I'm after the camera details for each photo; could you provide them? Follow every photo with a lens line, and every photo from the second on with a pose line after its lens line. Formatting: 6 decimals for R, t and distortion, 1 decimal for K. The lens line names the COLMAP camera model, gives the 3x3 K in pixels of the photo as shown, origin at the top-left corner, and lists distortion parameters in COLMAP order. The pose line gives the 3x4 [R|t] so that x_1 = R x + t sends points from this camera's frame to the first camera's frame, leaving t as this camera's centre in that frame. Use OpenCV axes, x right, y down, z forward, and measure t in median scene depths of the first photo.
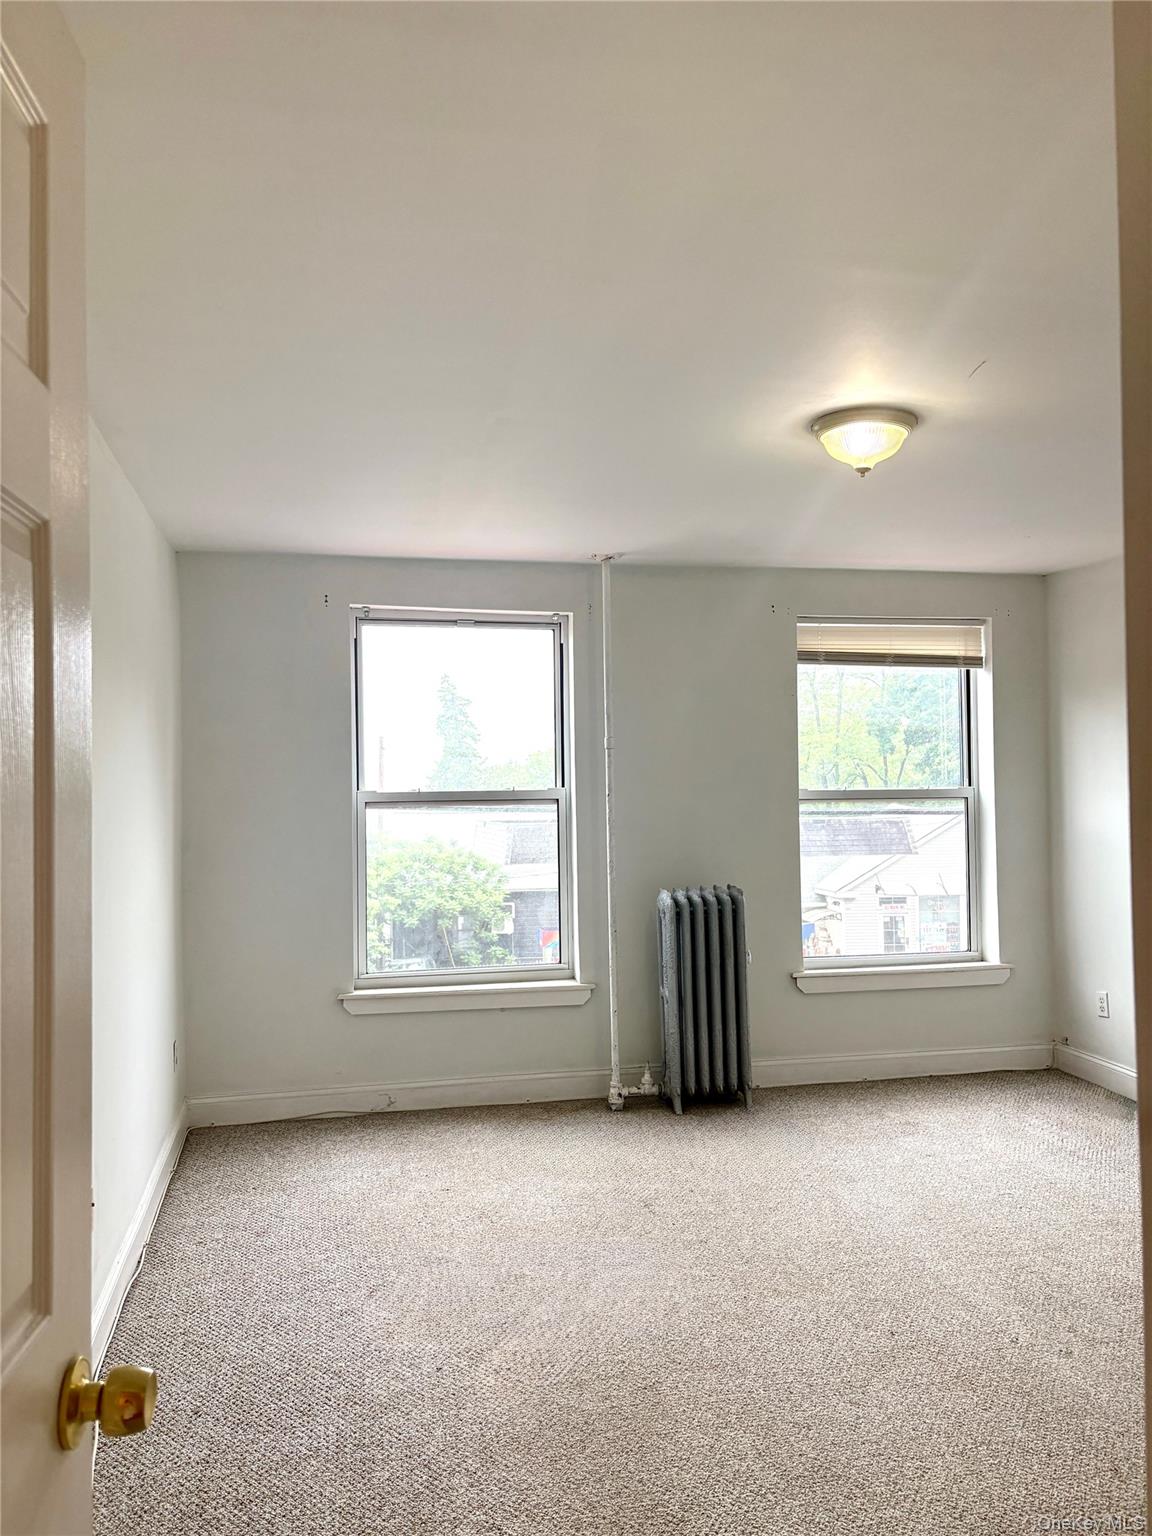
lens RADIAL K [[1169.5, 0, 584.1], [0, 1169.5, 768.4], [0, 0, 1]] dist [0.050168, -0.091594]
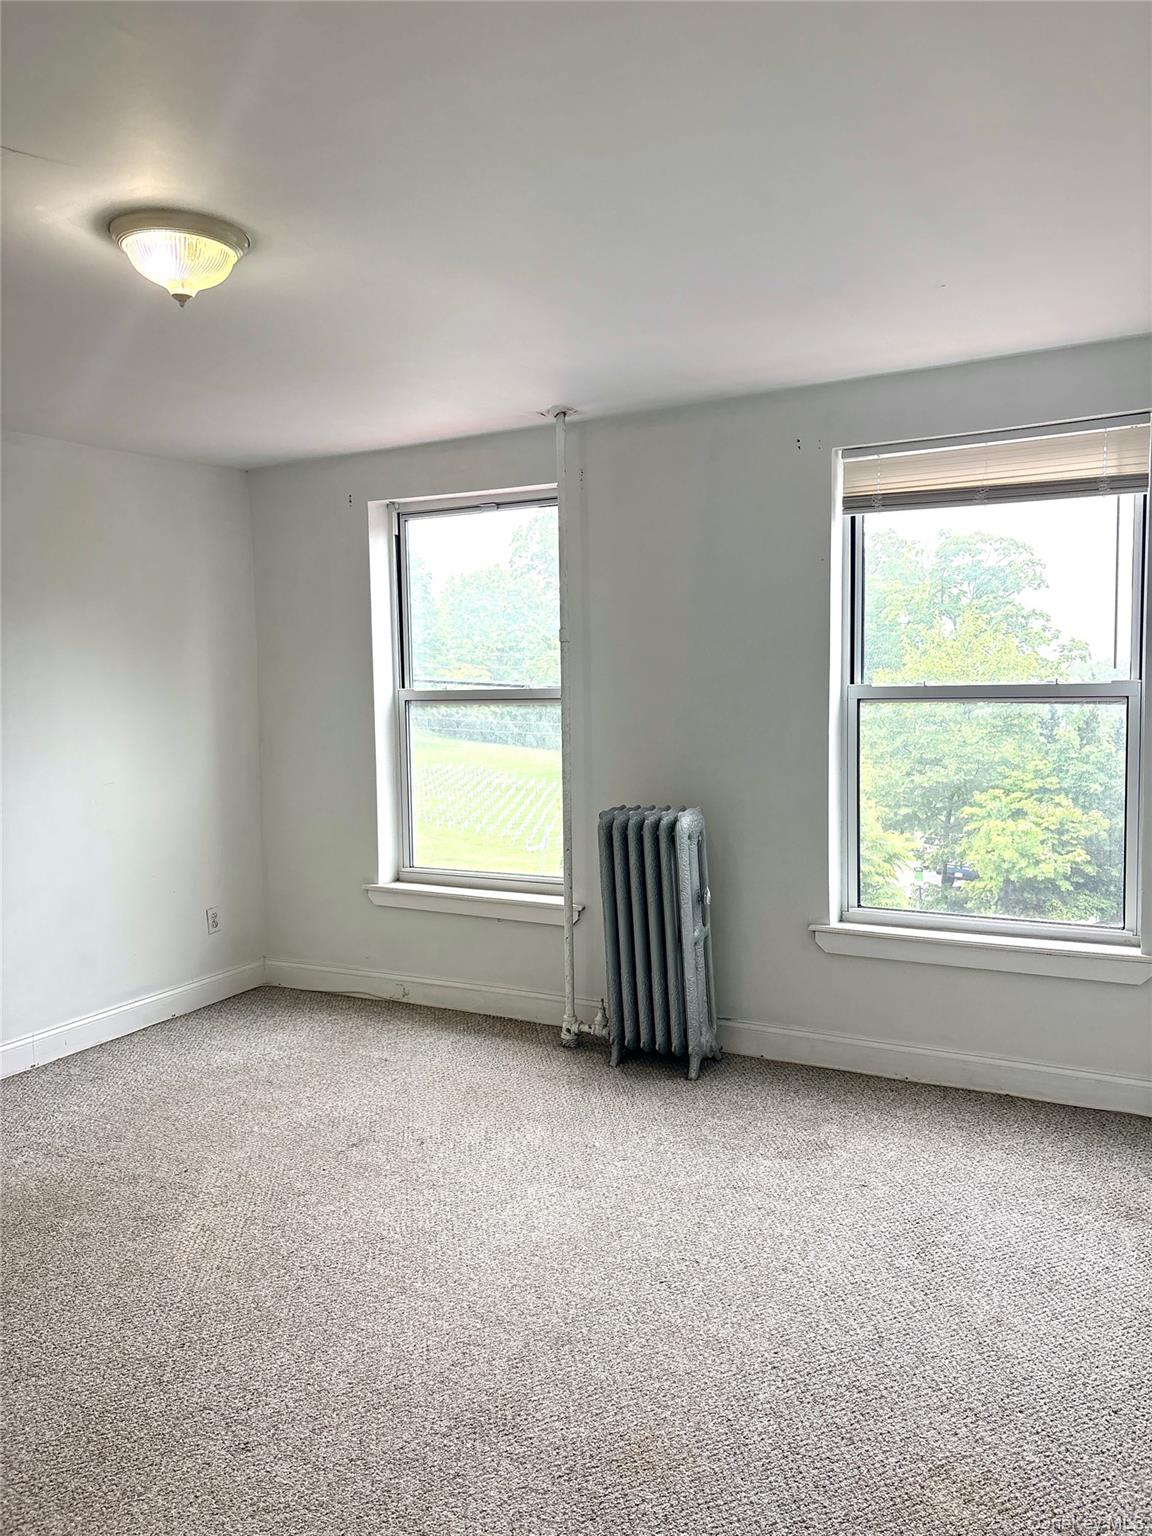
lens RADIAL K [[1169.5, 0, 584.1], [0, 1169.5, 768.4], [0, 0, 1]] dist [0.050168, -0.091594]
pose [[0.745807, 0.047917, -0.664436, 0.620662], [0.024355, 0.994782, 0.099079, -0.008630], [0.665717, -0.090076, 0.740748, 0.363149]]
